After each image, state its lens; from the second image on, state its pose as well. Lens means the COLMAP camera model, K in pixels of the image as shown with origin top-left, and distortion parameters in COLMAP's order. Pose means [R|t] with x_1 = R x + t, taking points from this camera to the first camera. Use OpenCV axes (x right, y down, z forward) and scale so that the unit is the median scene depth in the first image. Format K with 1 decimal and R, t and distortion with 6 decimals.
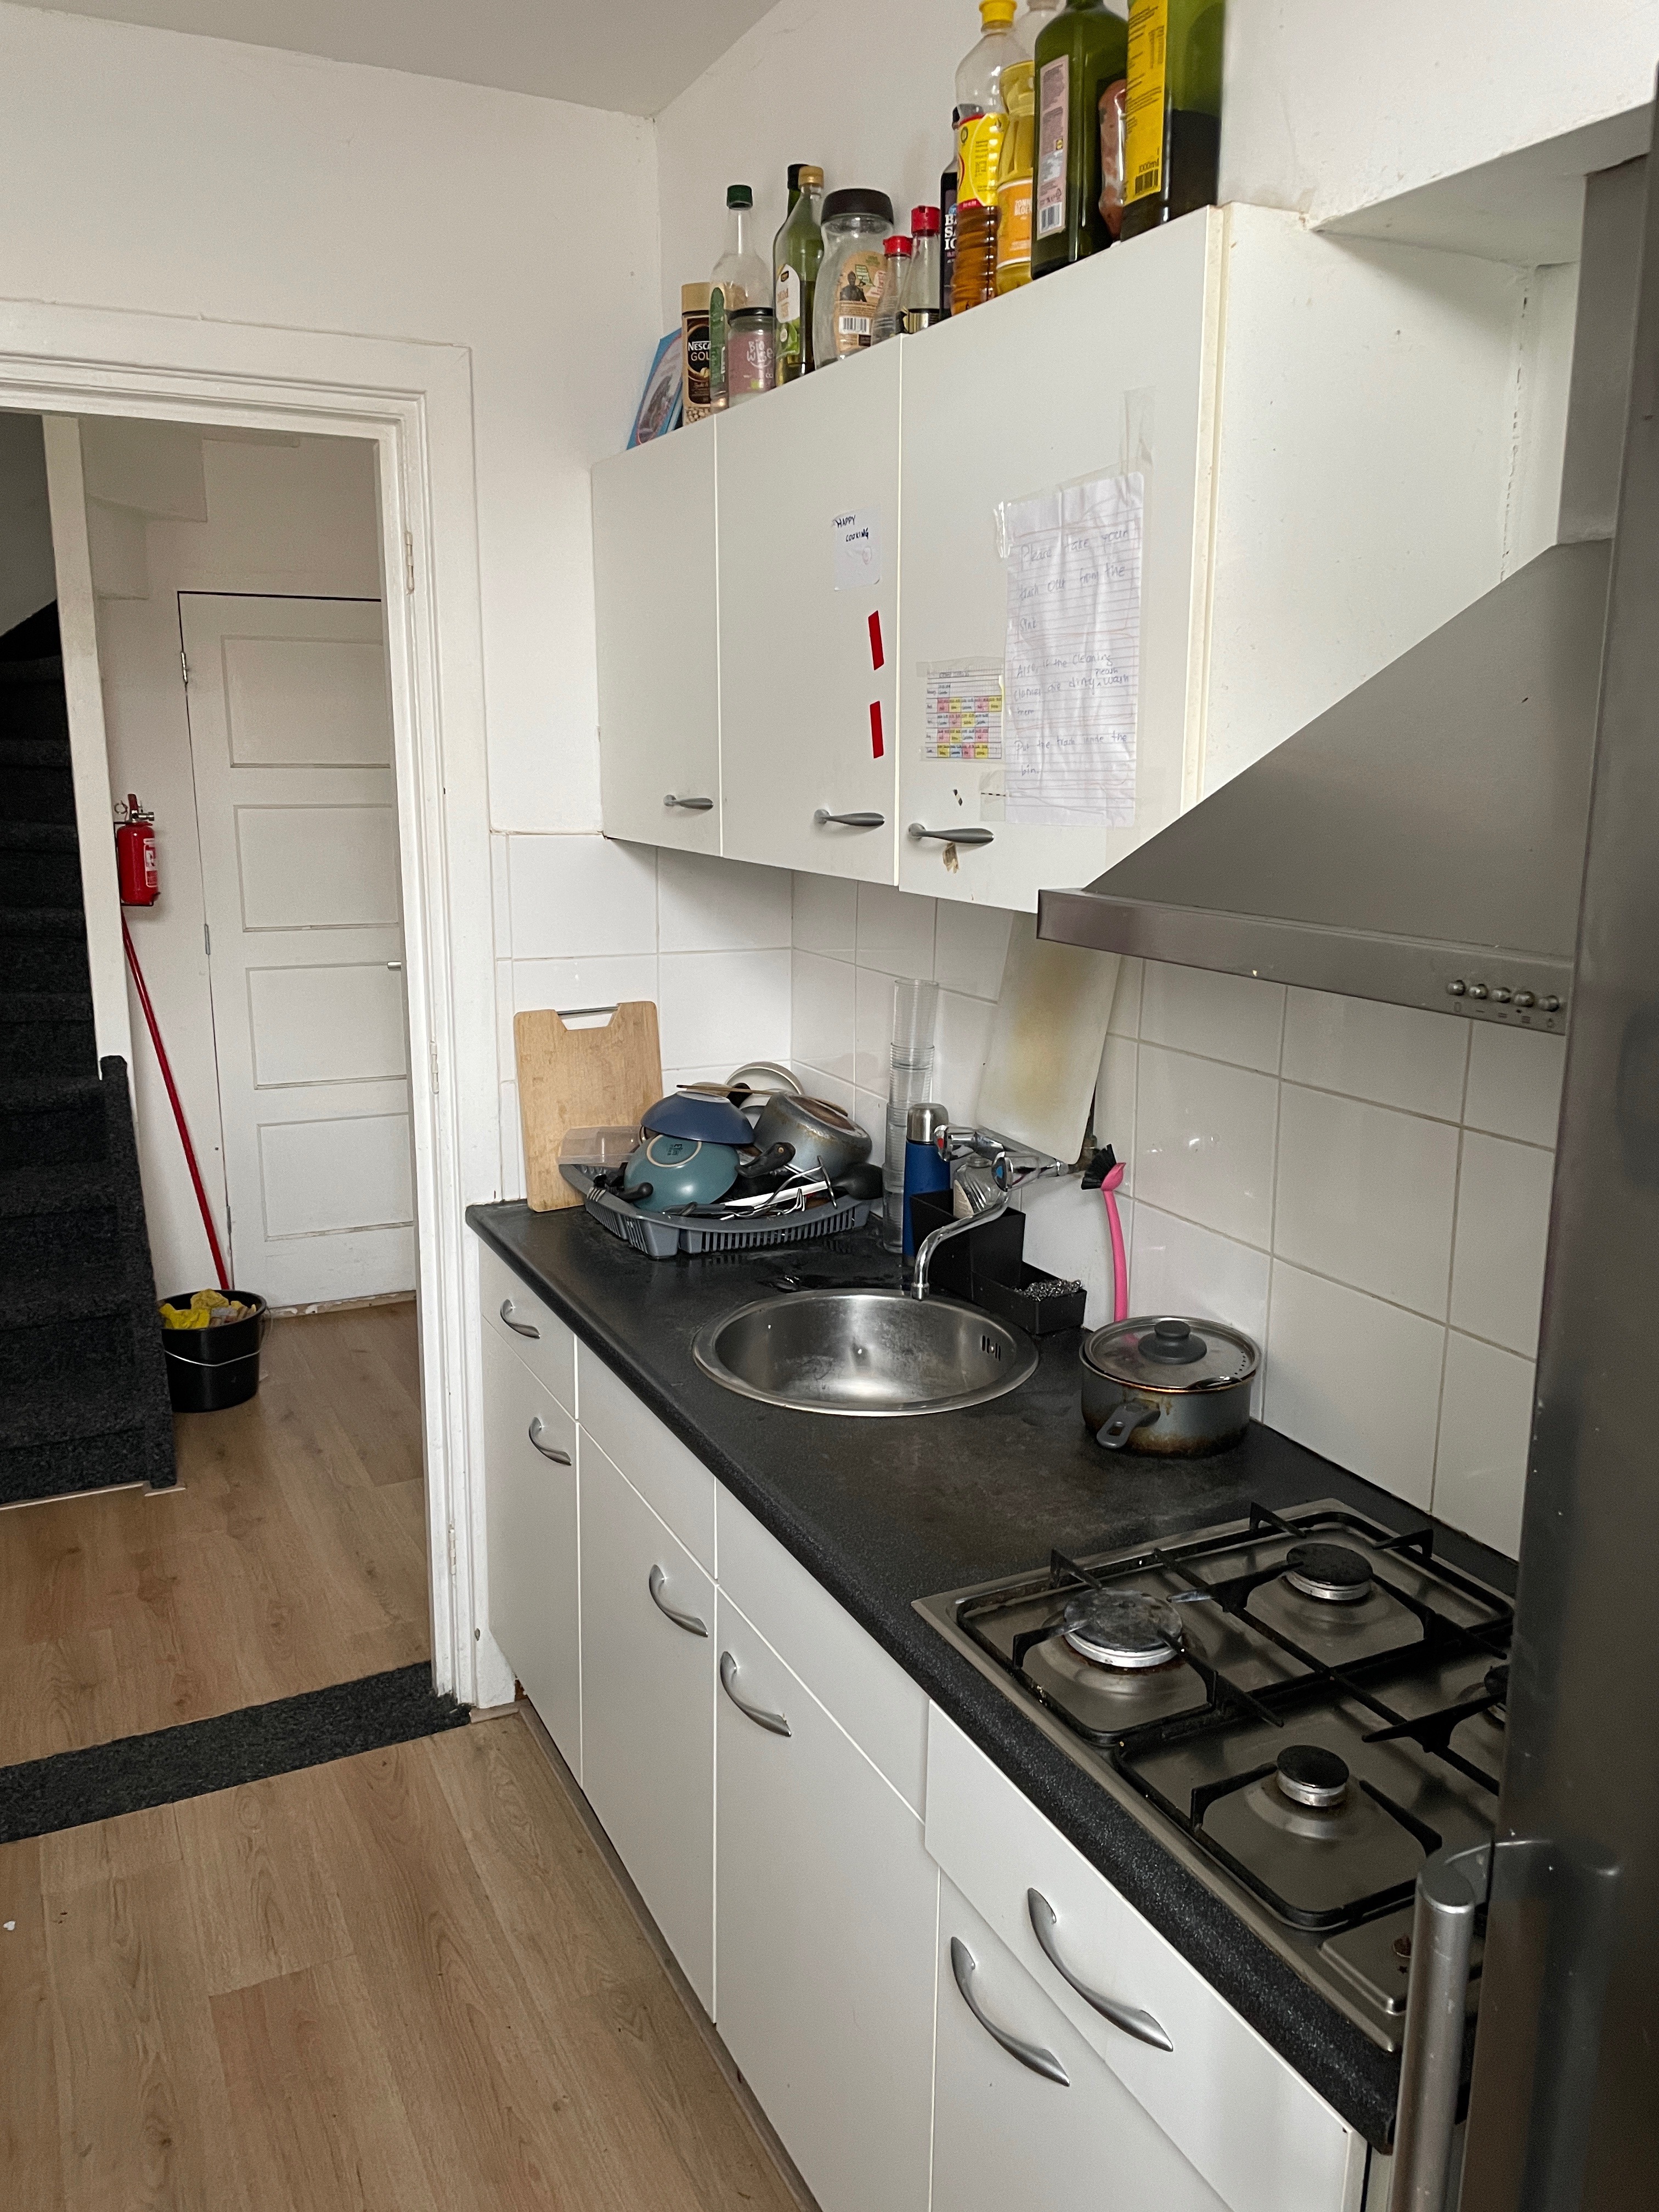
lens RADIAL K [[1676.9, 0, 832.8], [0, 1676.9, 1096.7], [0, 0, 1]] dist [0.010015, 0.001877]
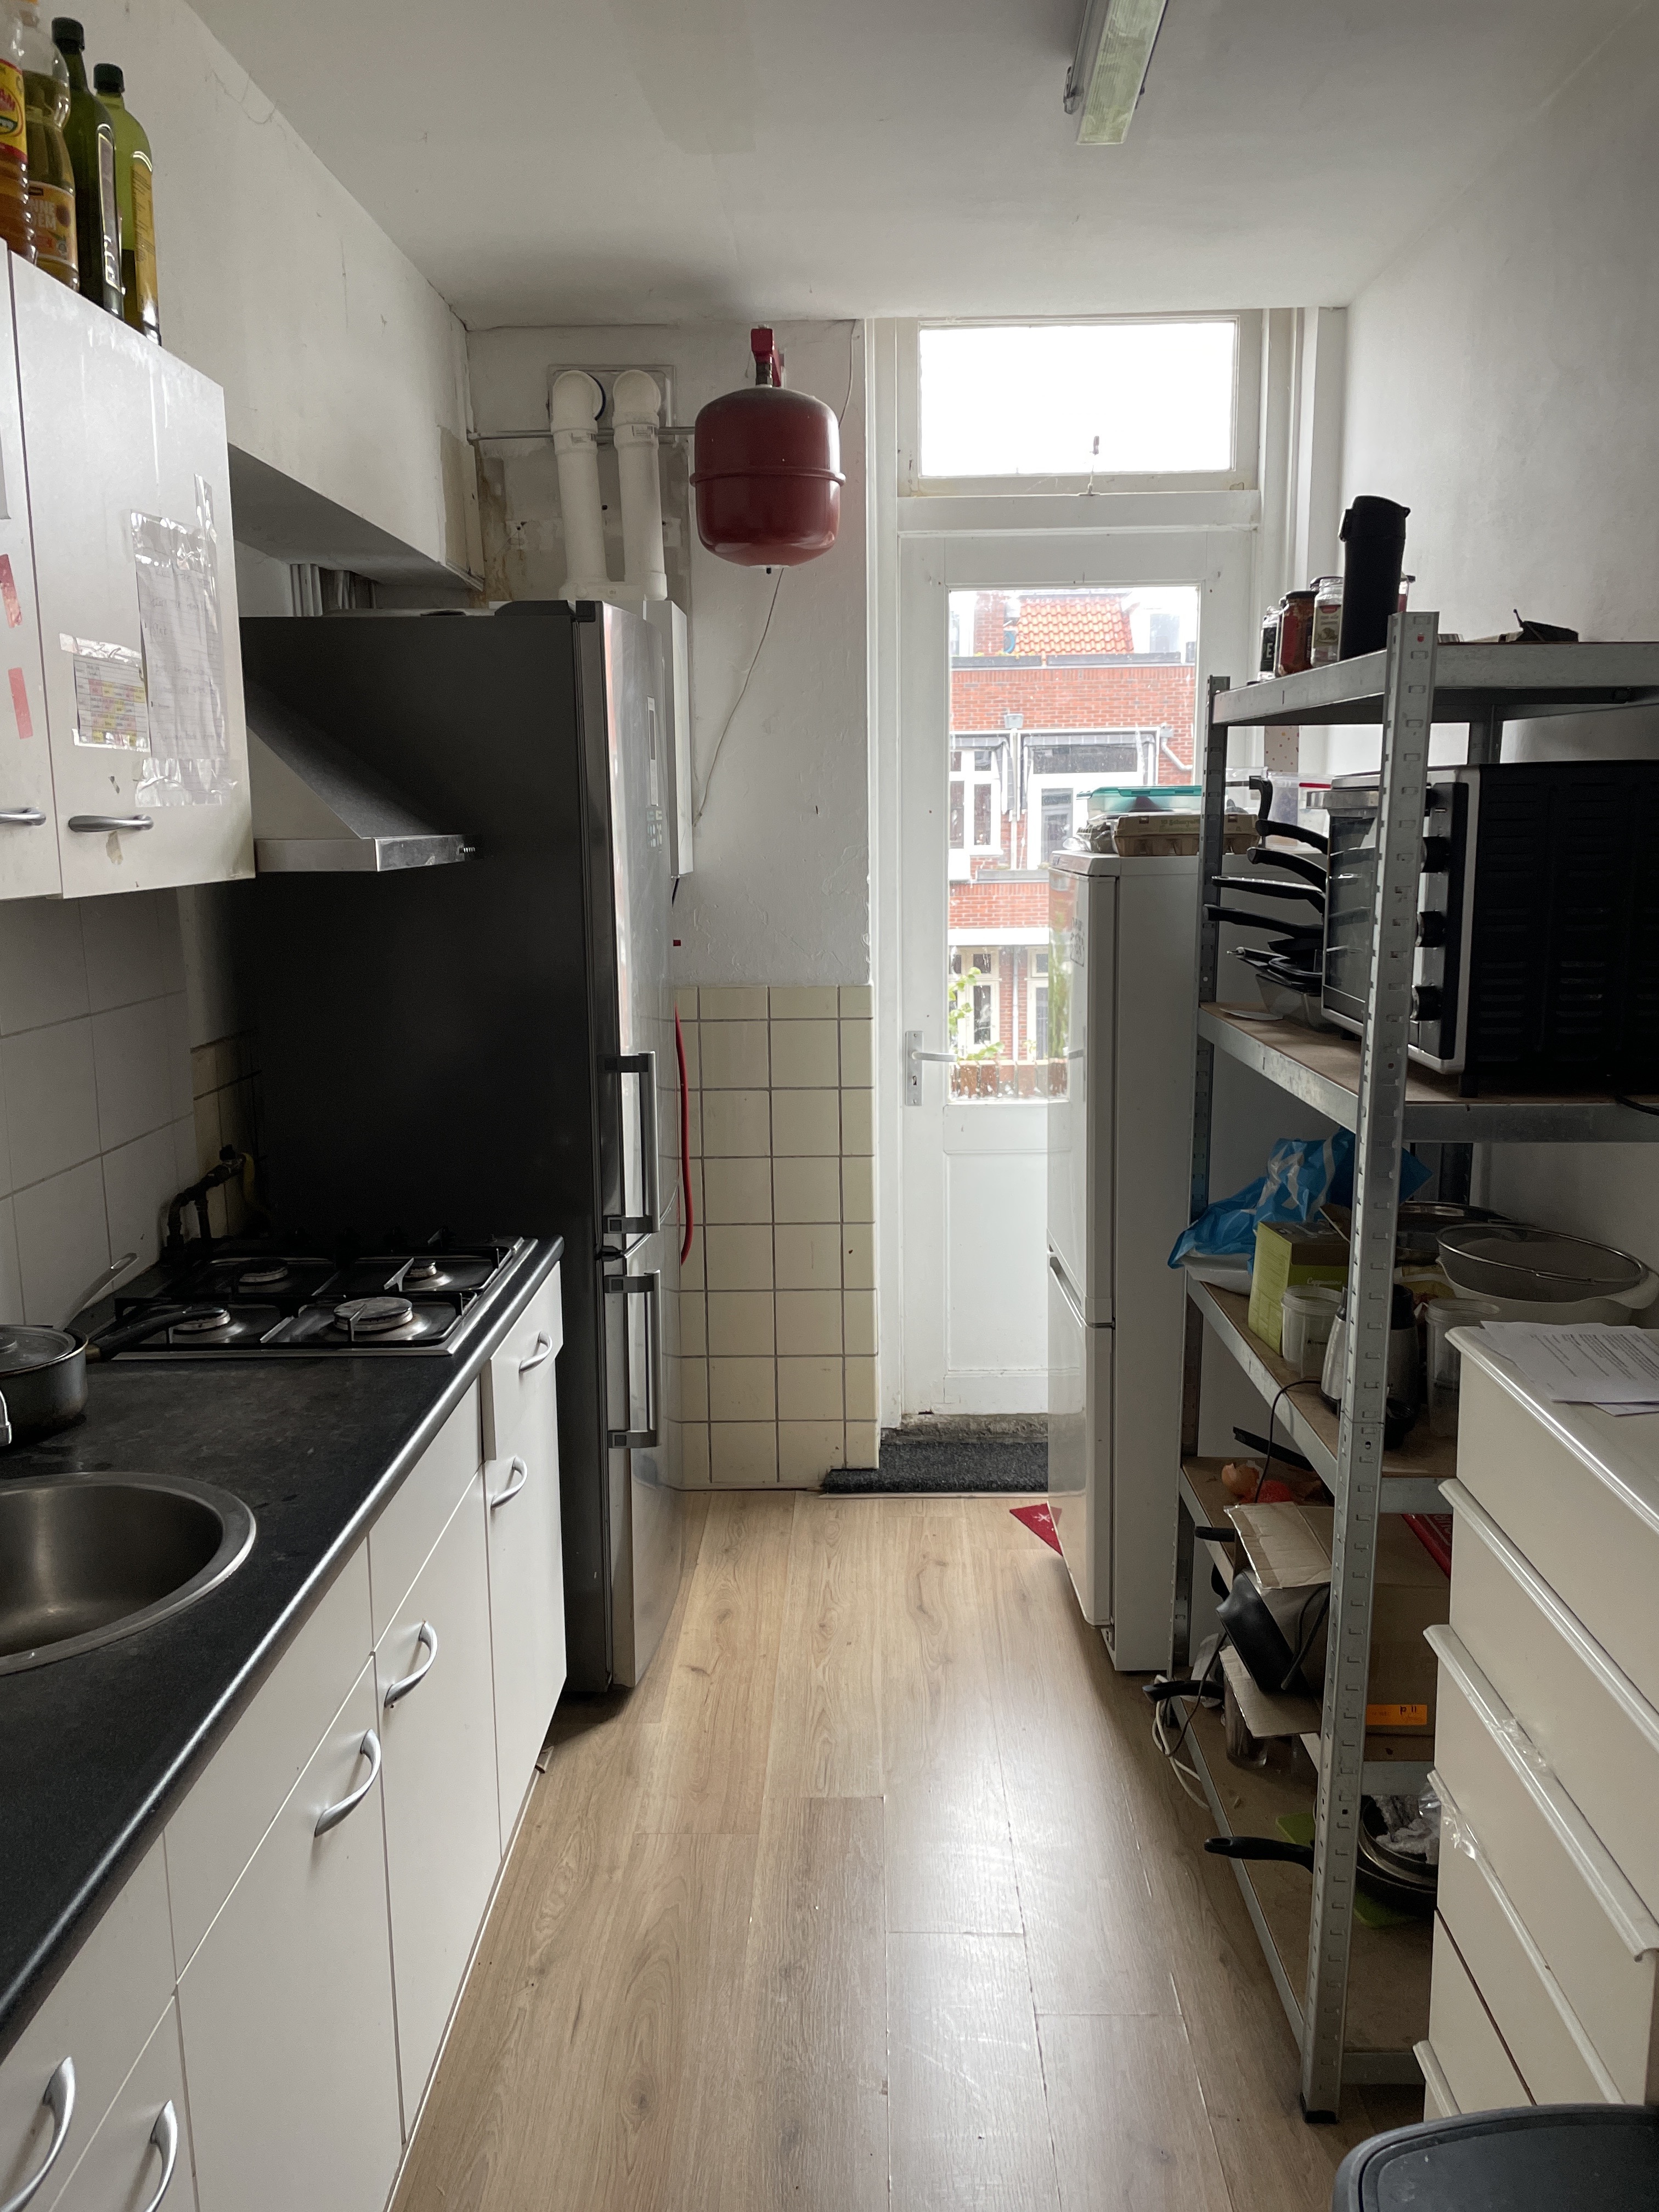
lens RADIAL K [[1676.9, 0, 829.8], [0, 1676.9, 1106.8], [0, 0, 1]] dist [0.010015, 0.001877]
pose [[-0.884956, -0.099815, 0.454851, -0.755886], [0.080857, 0.928986, 0.361176, -0.321379], [-0.458600, 0.356403, -0.814041, 1.656449]]
